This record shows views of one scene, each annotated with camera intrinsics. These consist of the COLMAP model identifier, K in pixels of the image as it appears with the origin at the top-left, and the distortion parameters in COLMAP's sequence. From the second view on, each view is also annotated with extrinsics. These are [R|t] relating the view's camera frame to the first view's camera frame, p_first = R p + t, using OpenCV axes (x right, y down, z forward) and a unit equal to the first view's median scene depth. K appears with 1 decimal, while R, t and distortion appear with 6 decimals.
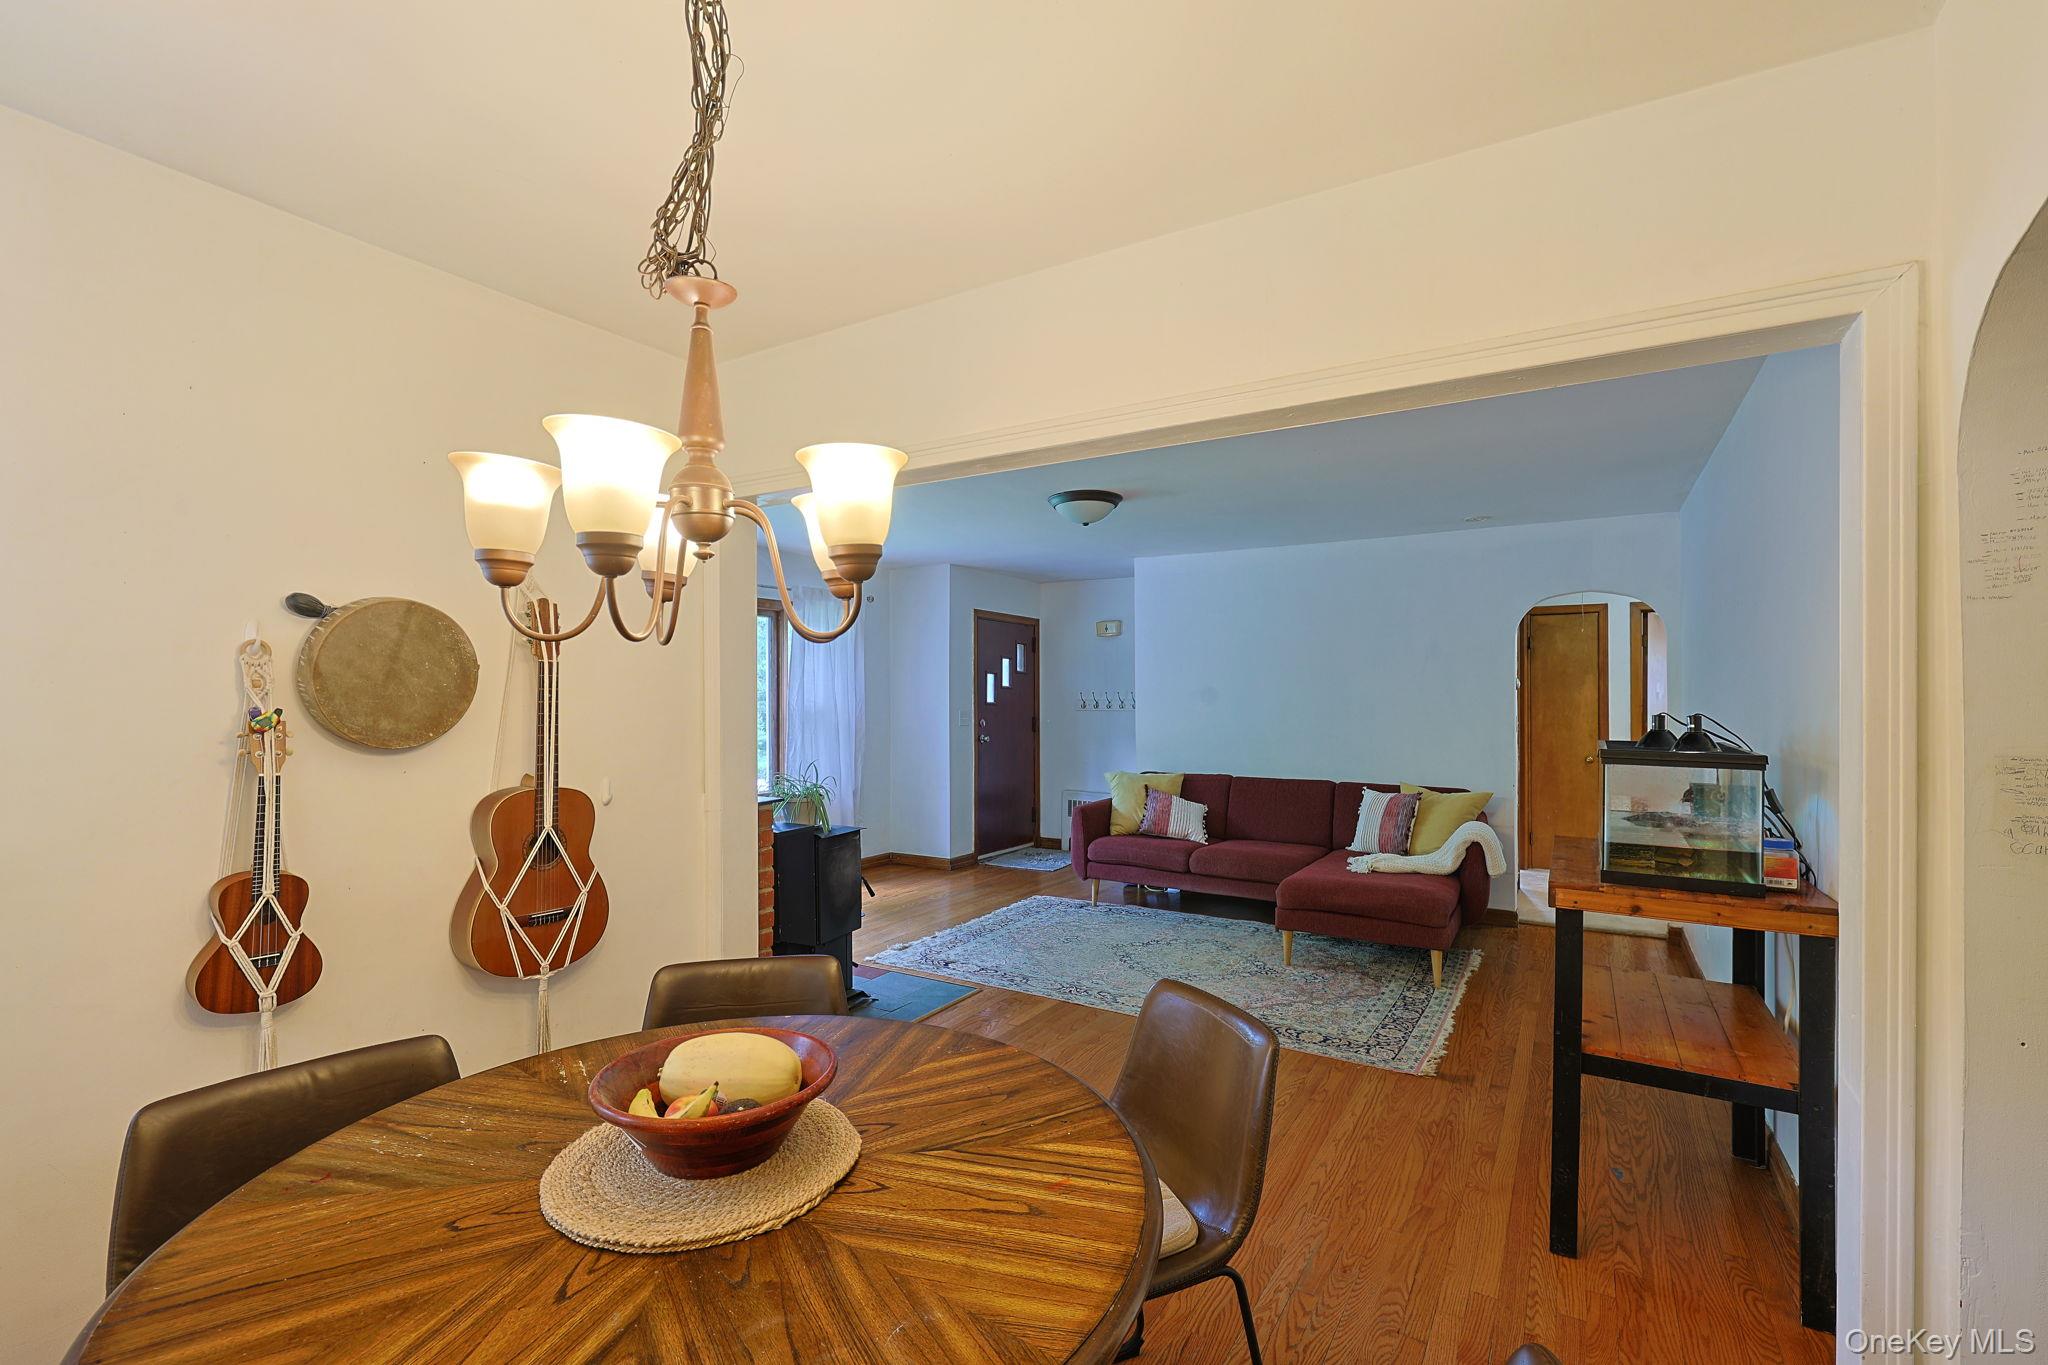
lens RADIAL K [[901.6, 0, 1030.0], [0, 901.6, 695.5], [0, 0, 1]] dist [-0.000865, 0.000215]
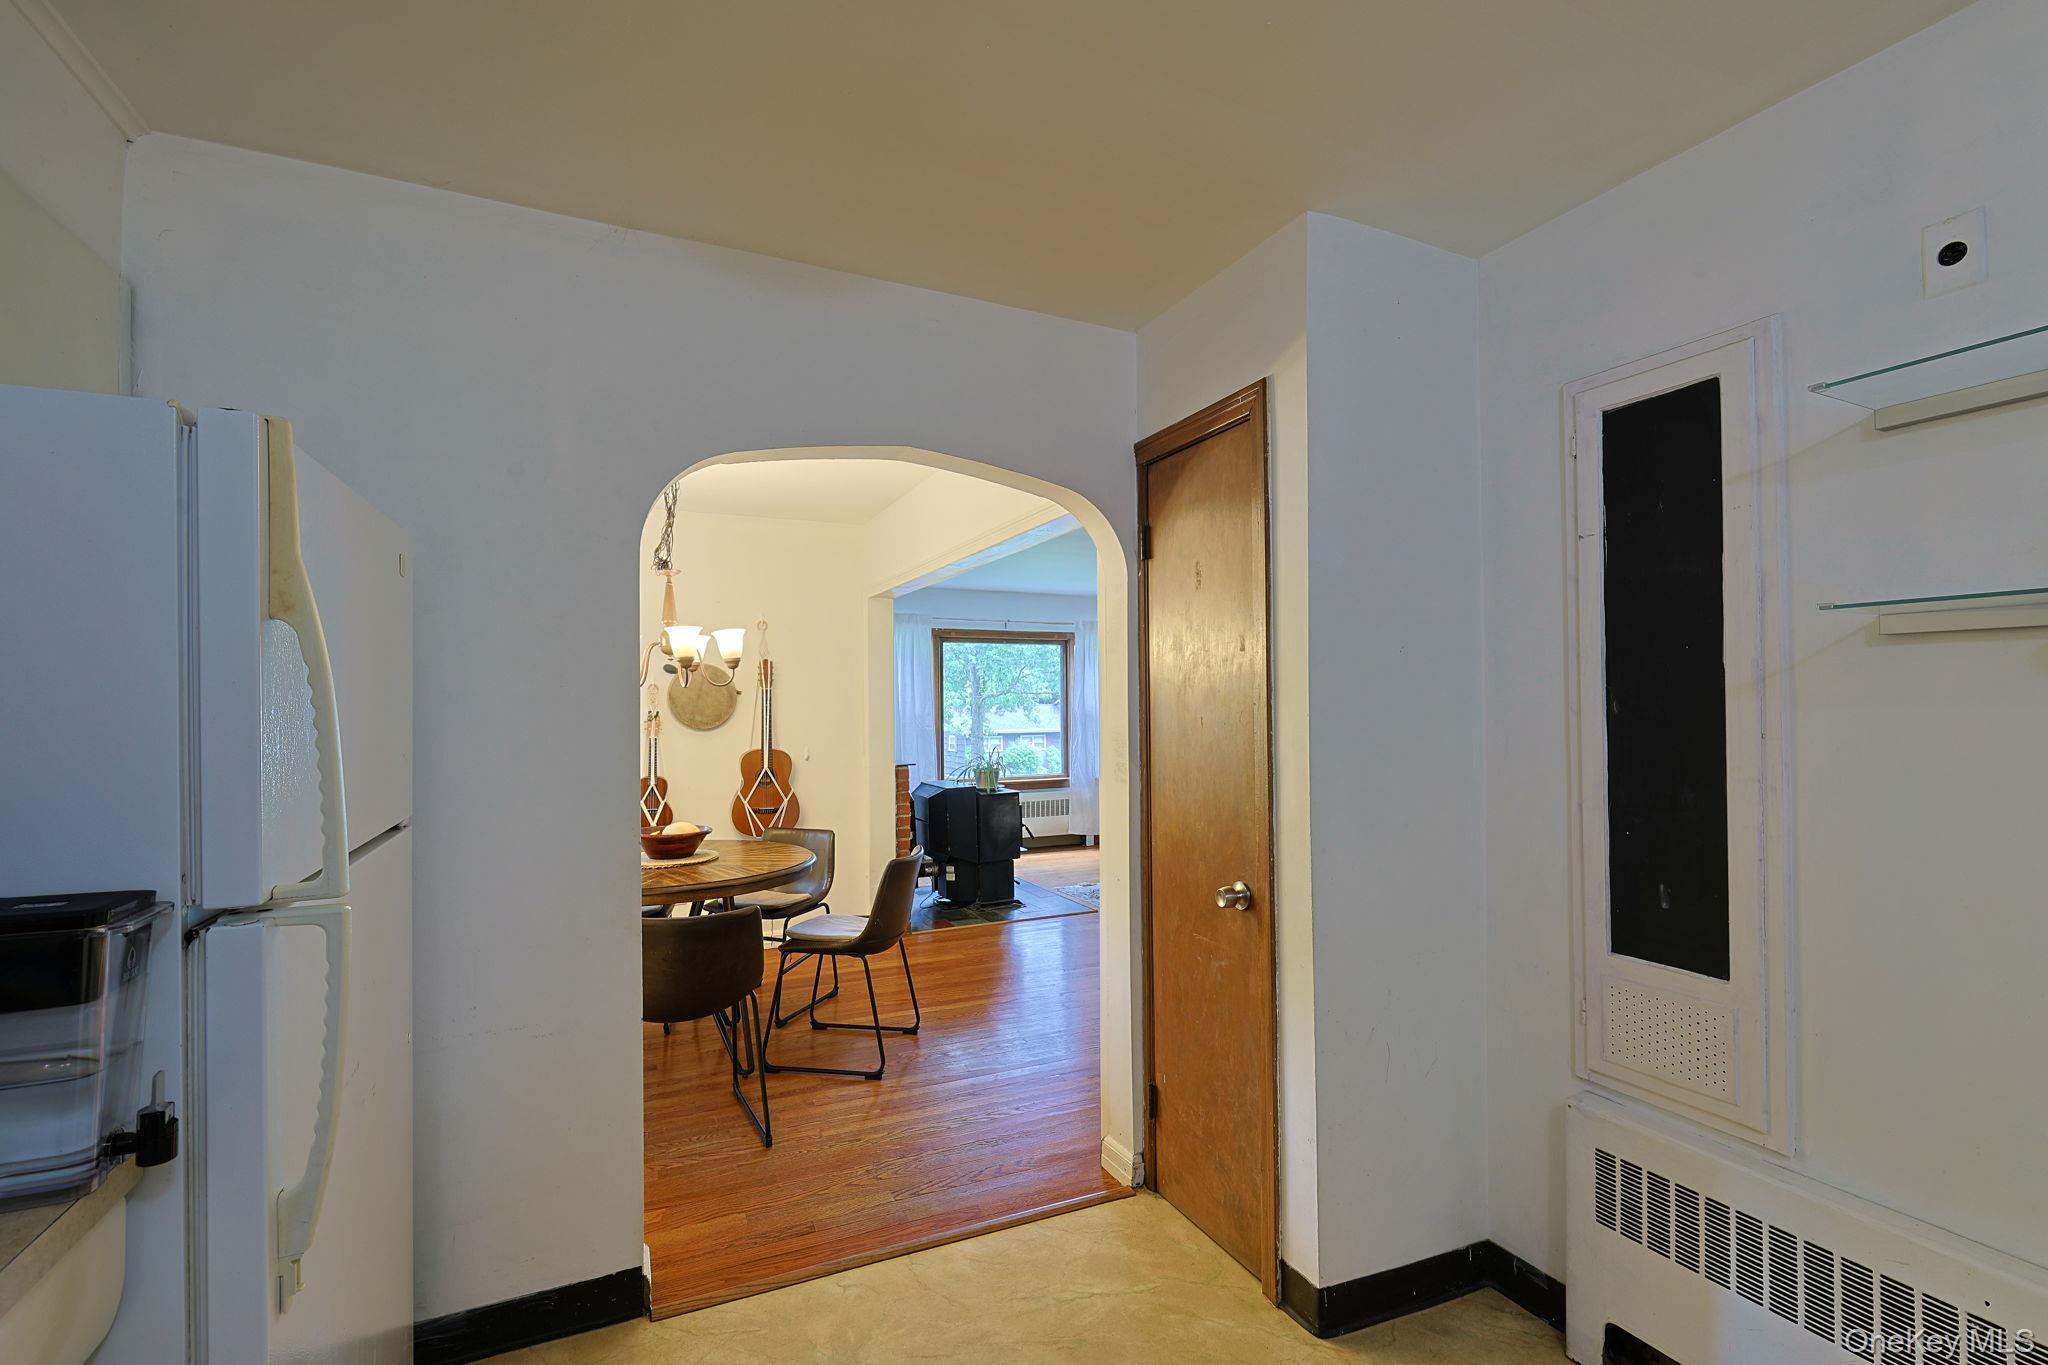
lens RADIAL K [[901.6, 0, 1030.0], [0, 901.6, 695.5], [0, 0, 1]] dist [-0.000865, 0.000215]
pose [[0.835717, -0.012465, -0.549019, 1.188045], [0.009453, 0.999921, -0.008313, 0.000516], [0.549079, 0.001758, 0.835769, -0.445355]]
